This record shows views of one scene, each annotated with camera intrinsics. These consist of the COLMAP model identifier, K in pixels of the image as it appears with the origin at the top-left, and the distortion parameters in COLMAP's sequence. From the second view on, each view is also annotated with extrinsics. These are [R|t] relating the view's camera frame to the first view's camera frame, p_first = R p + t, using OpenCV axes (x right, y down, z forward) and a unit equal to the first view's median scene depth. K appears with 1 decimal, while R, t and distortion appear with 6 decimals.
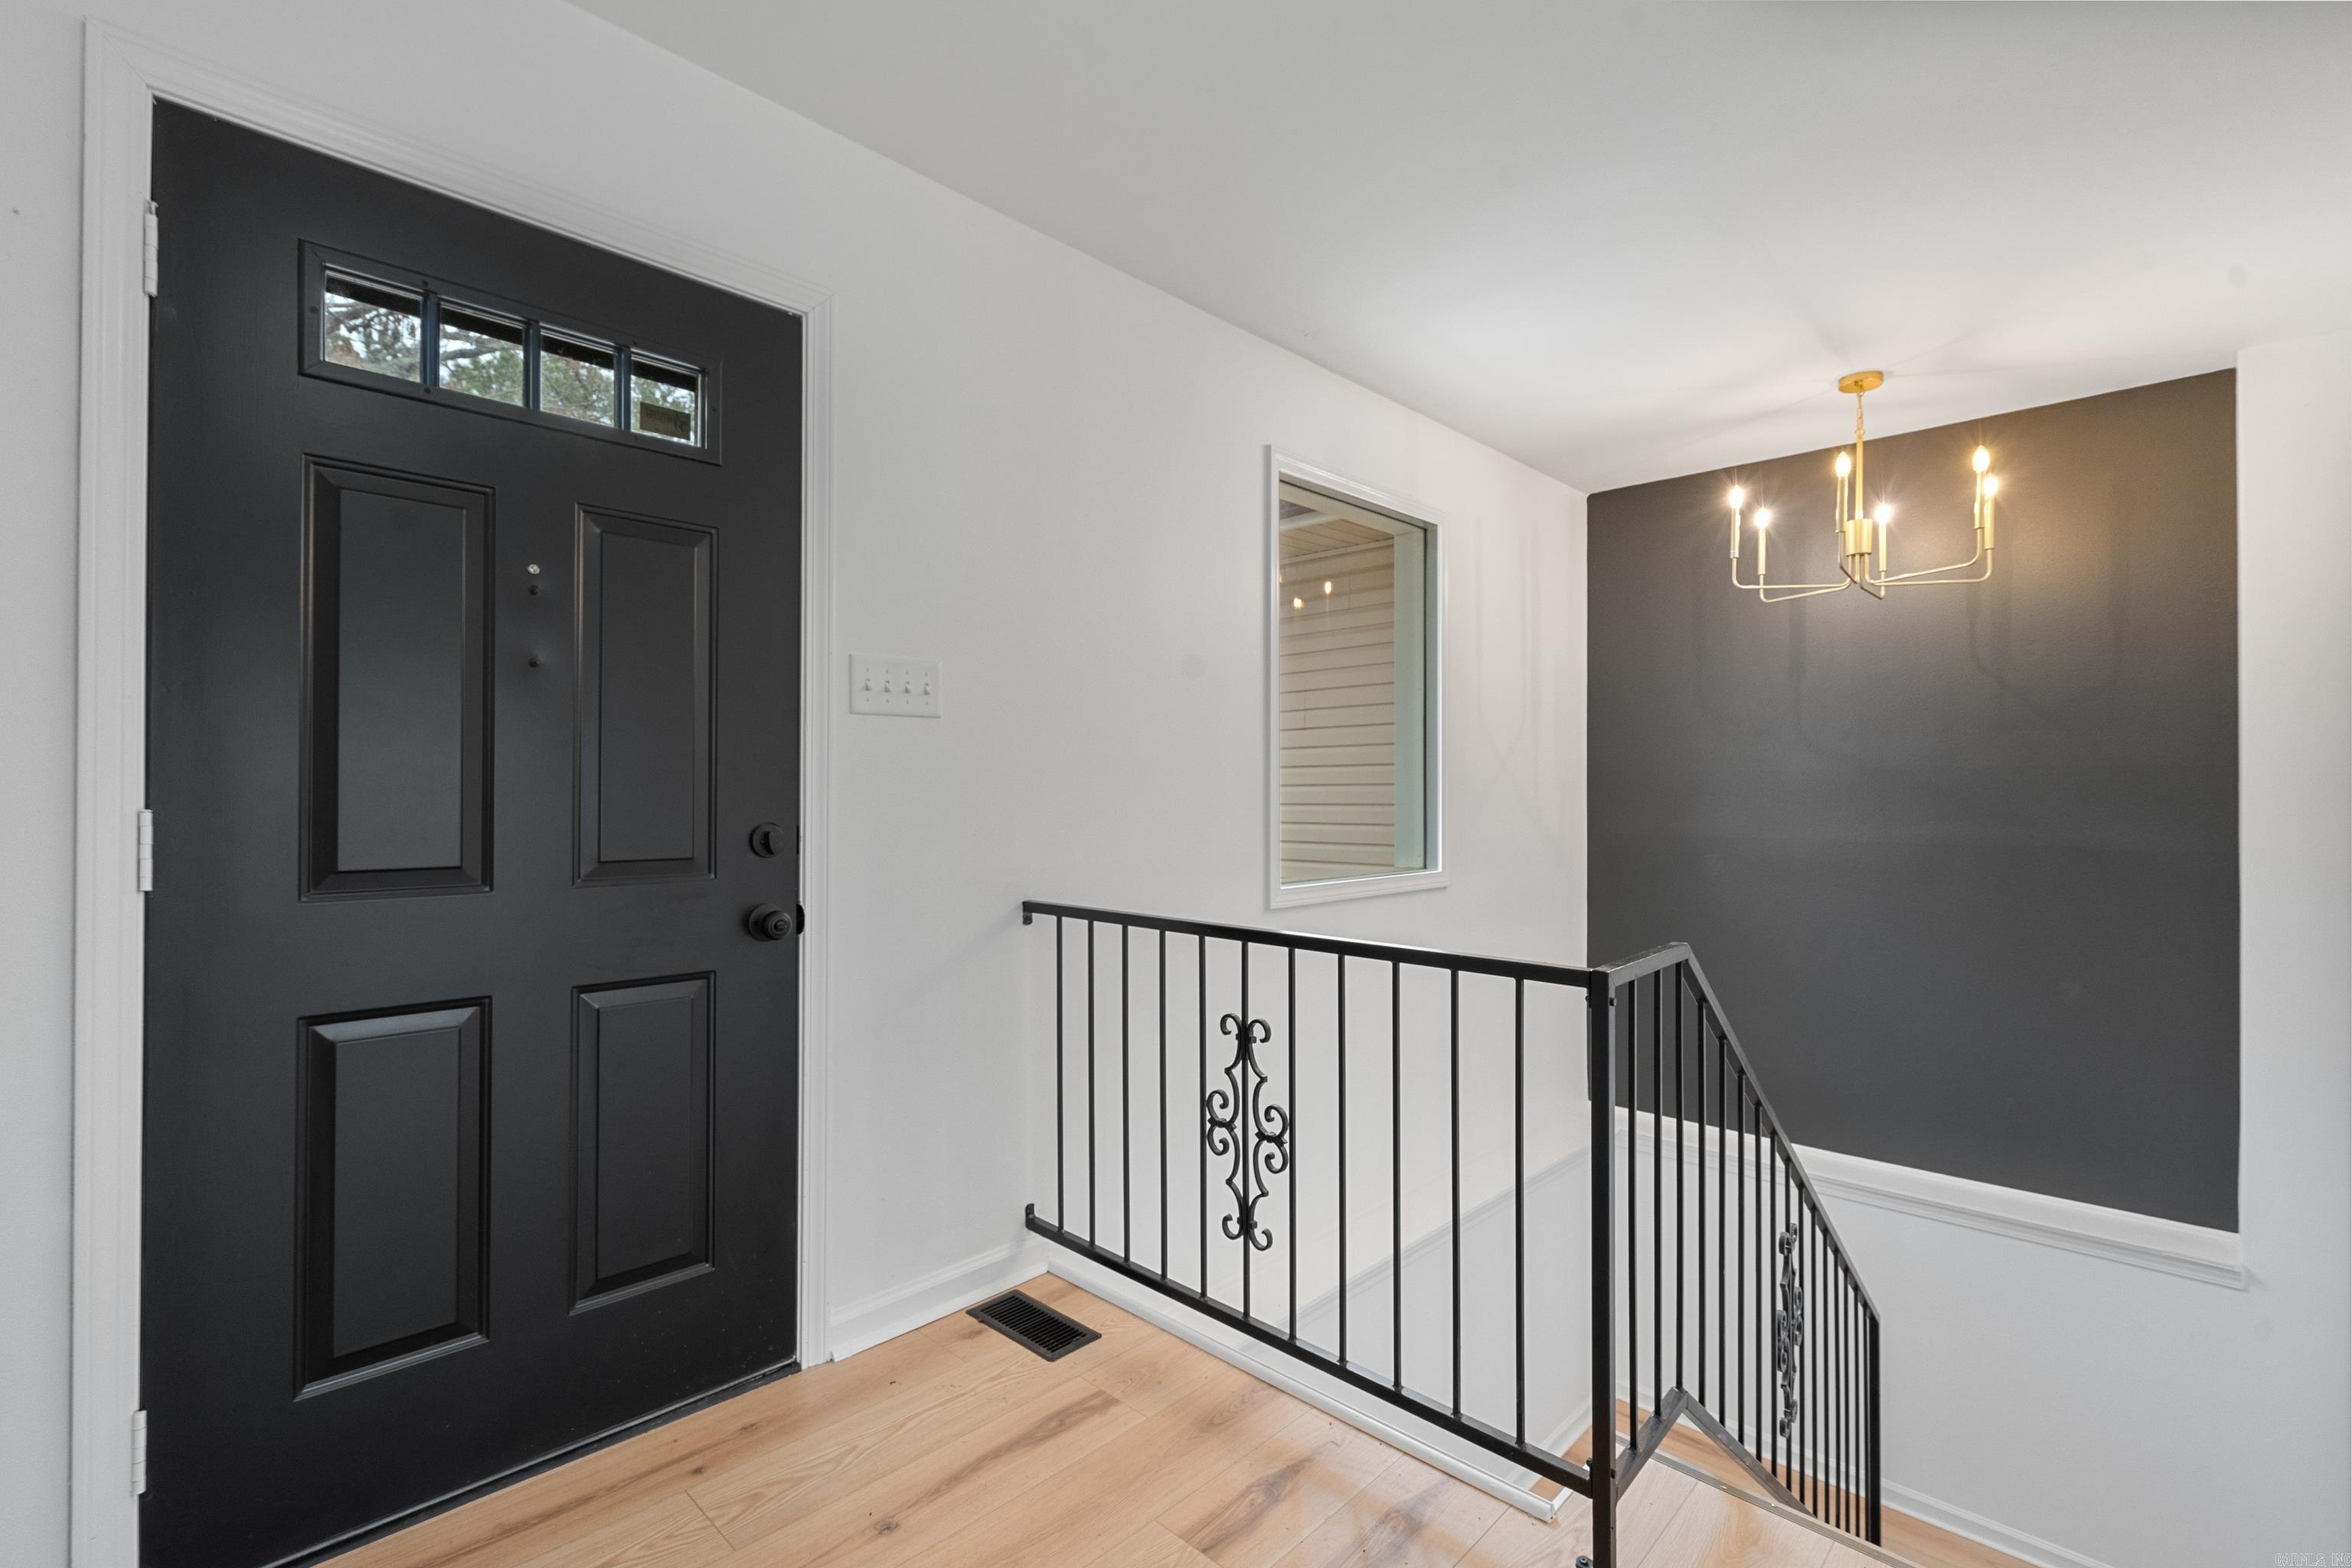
lens RADIAL K [[1066.2, 0, 1176.0], [0, 1066.2, 784.0], [0, 0, 1]] dist [-0.003855, 0.000673]
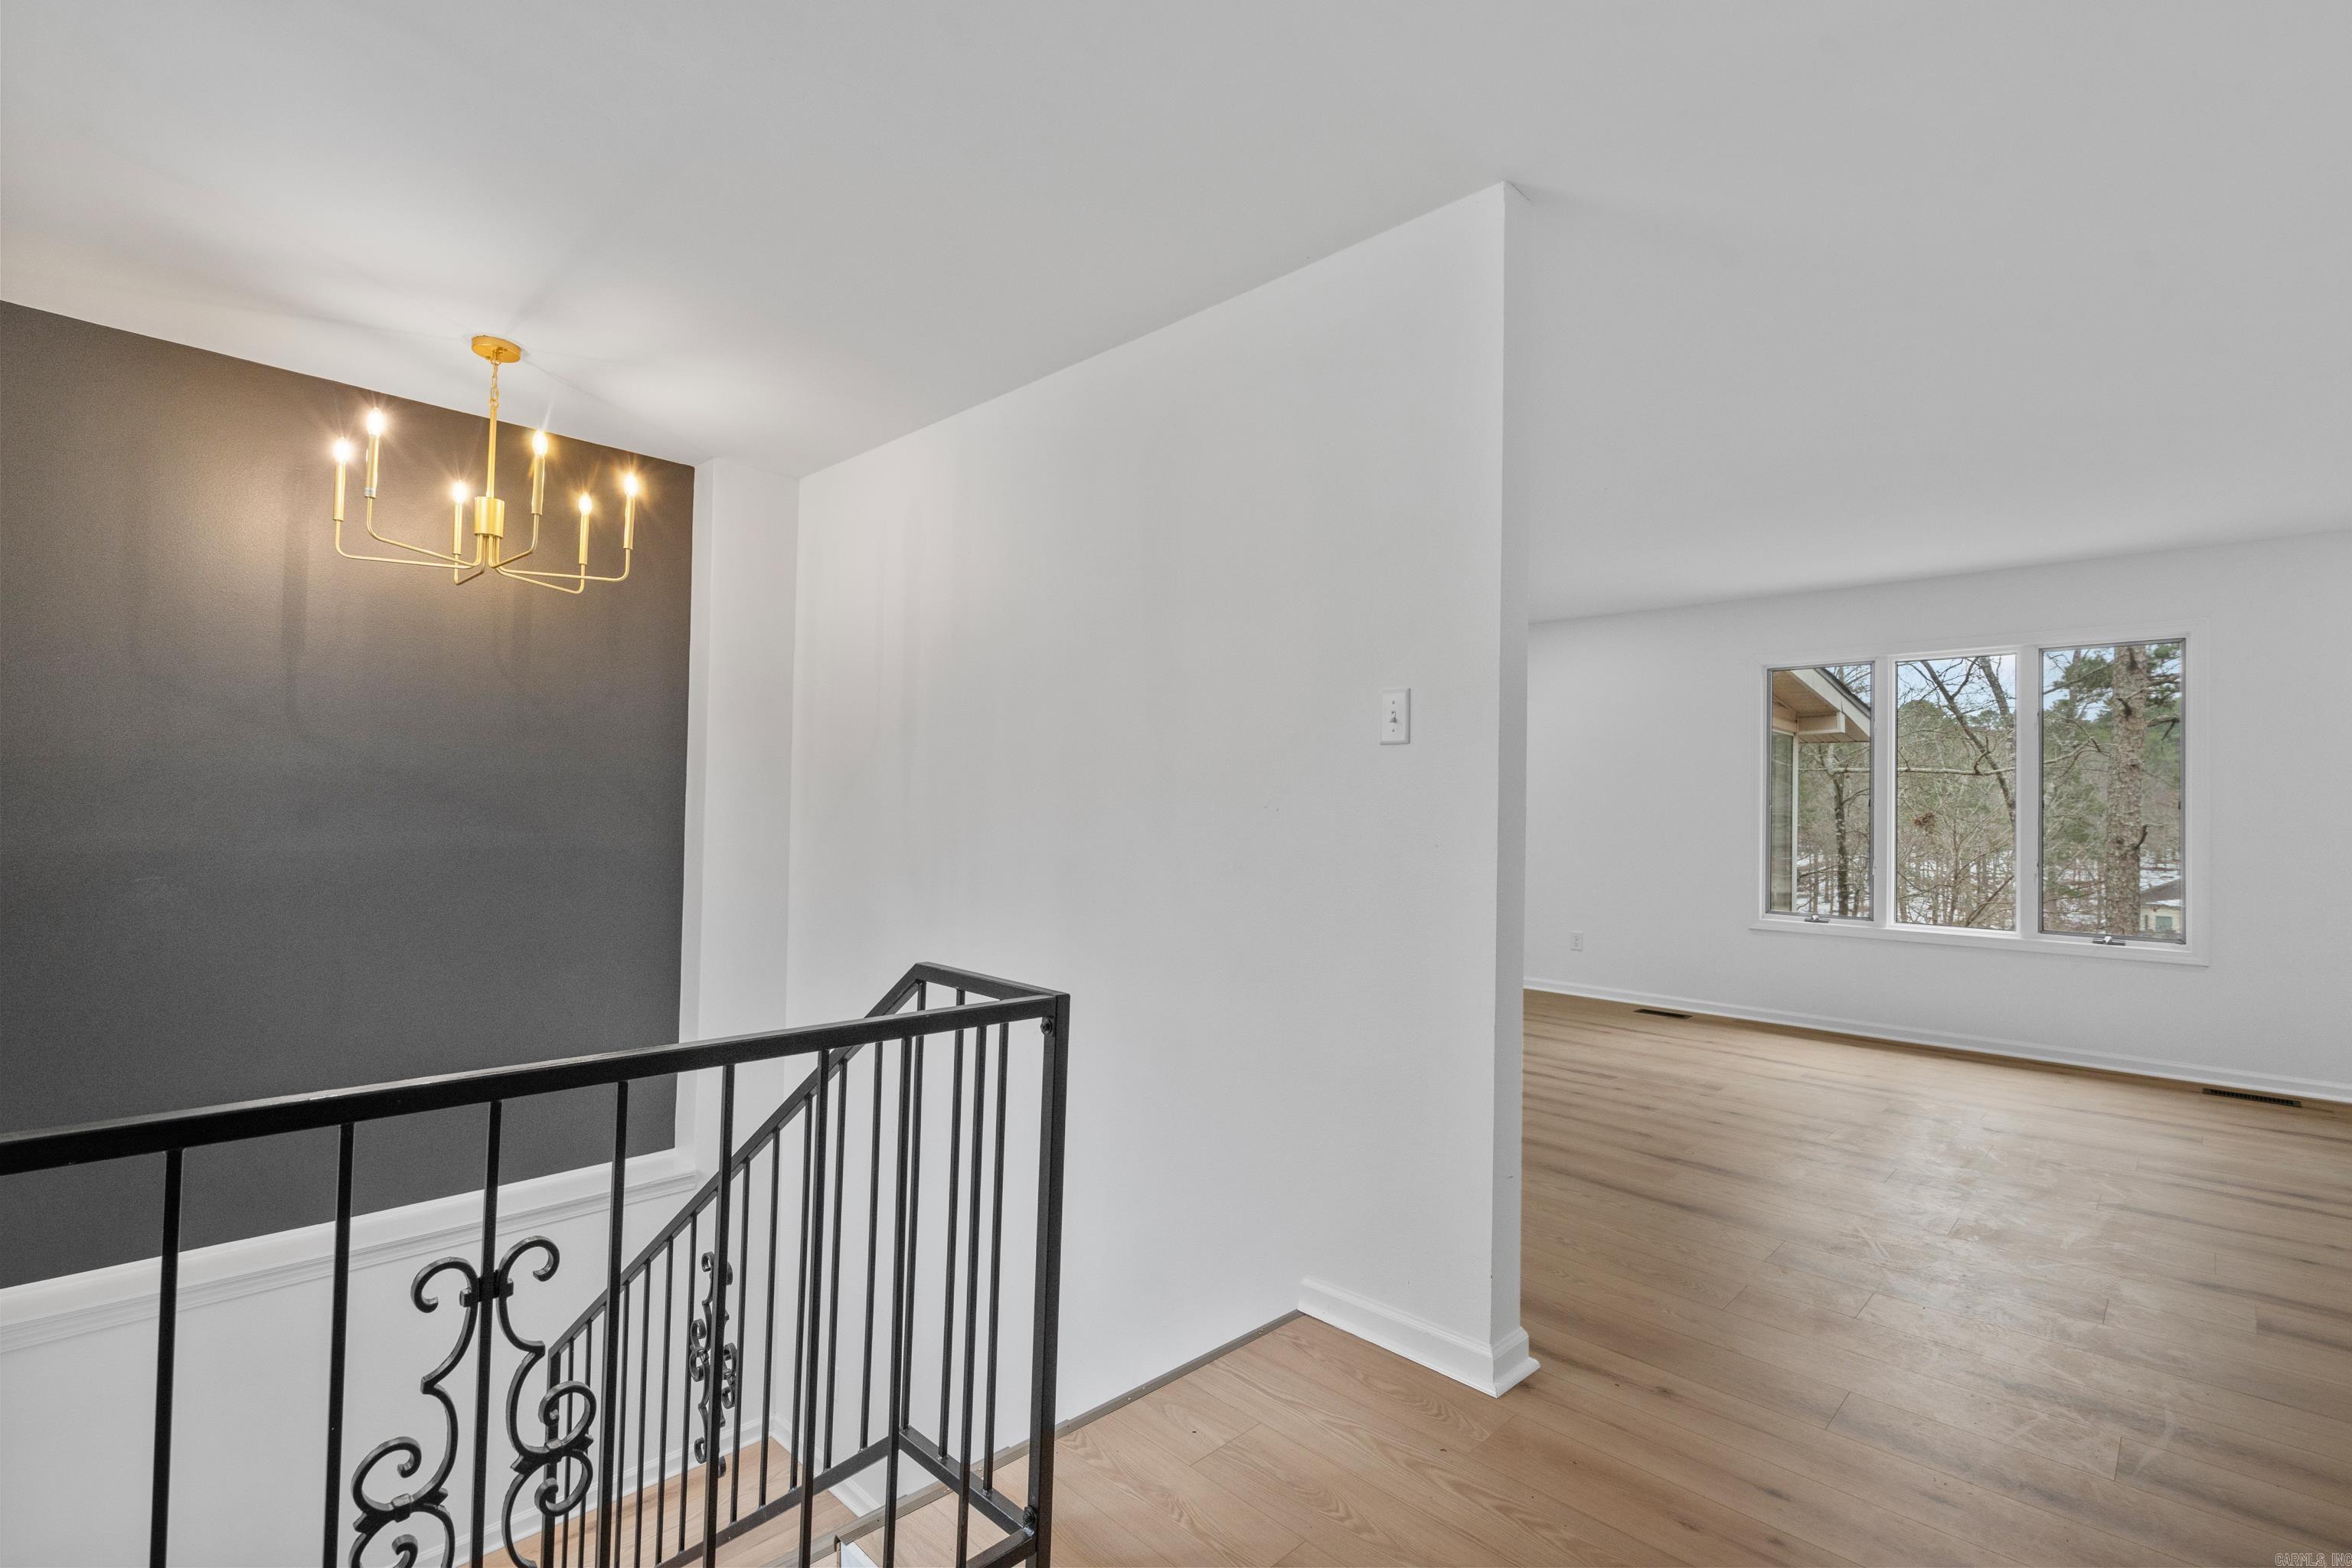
lens RADIAL K [[1061.3, 0, 1161.1], [0, 1061.3, 789.3], [0, 0, 1]] dist [0.000850, -0.000843]
pose [[0.049901, 0.013775, 0.998659, -0.409807], [-0.019641, 0.999725, -0.012809, 0.003063], [-0.998561, -0.018975, 0.050158, 0.654278]]
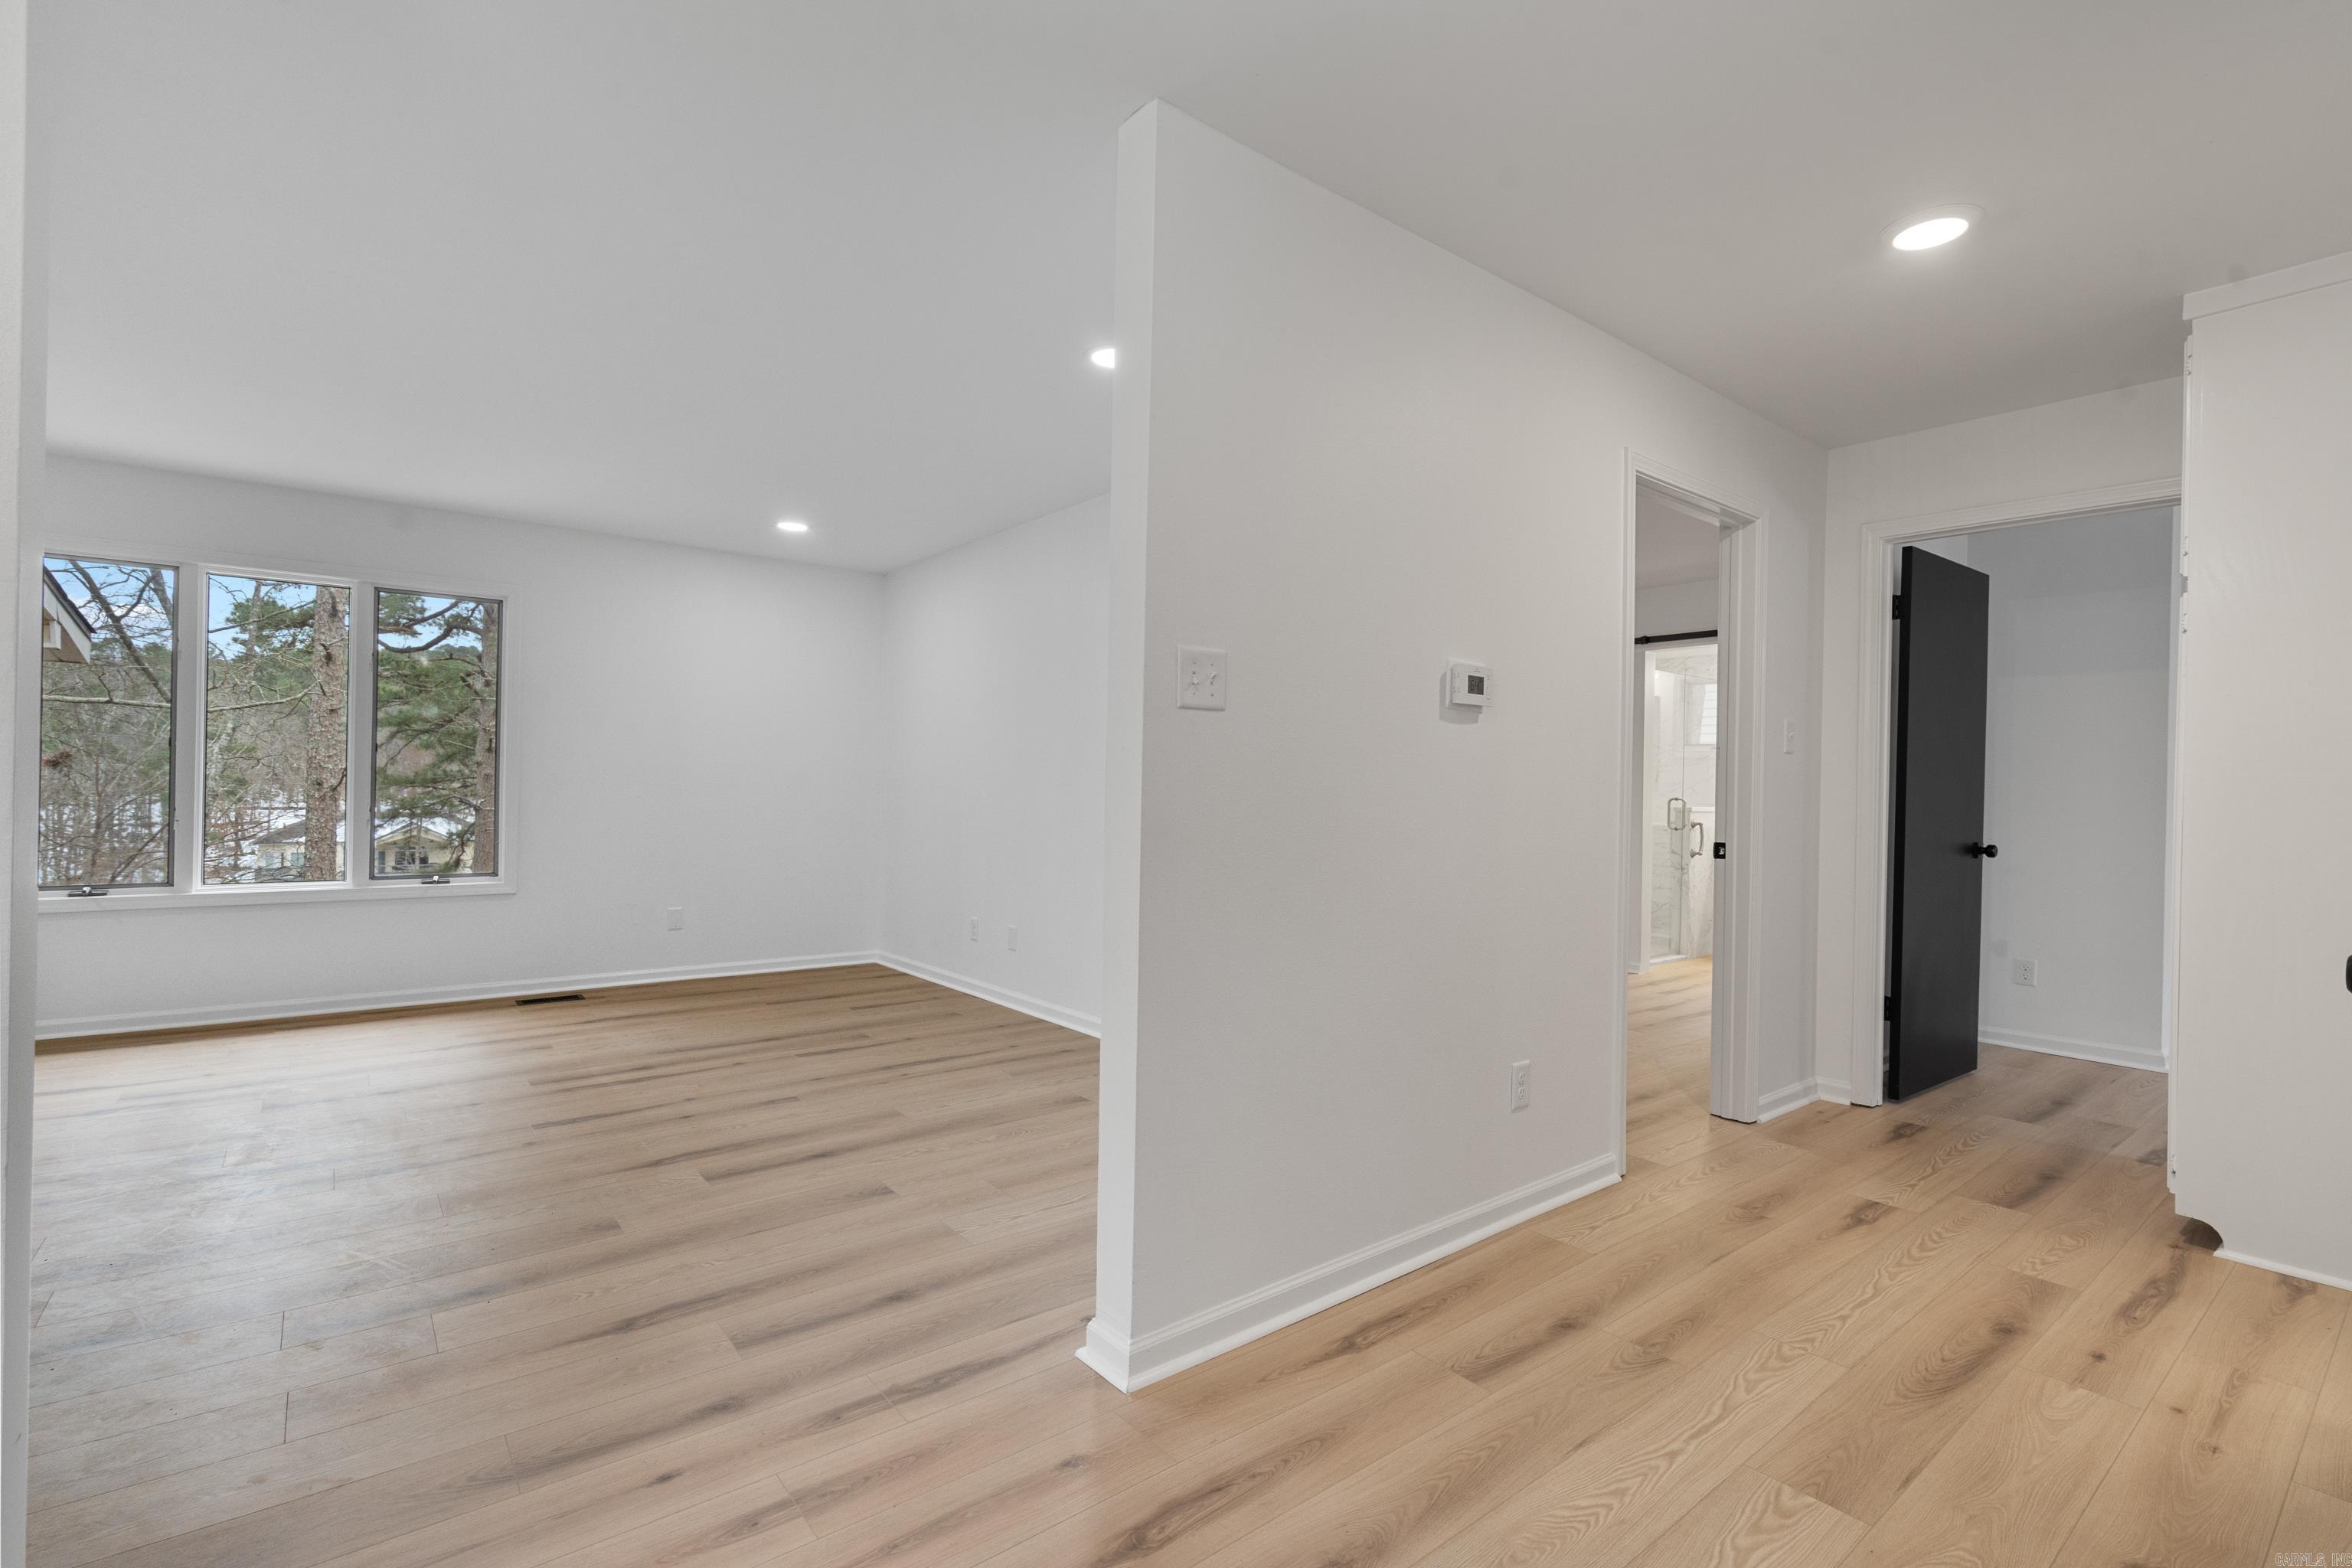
lens RADIAL K [[1066.2, 0, 1176.0], [0, 1066.2, 784.0], [0, 0, 1]] dist [-0.003855, 0.000673]
pose [[-0.985943, -0.024802, 0.165232, -0.026877], [-0.025590, 0.999669, -0.002640, 0.008285], [-0.165112, -0.006831, -0.986251, 0.810692]]
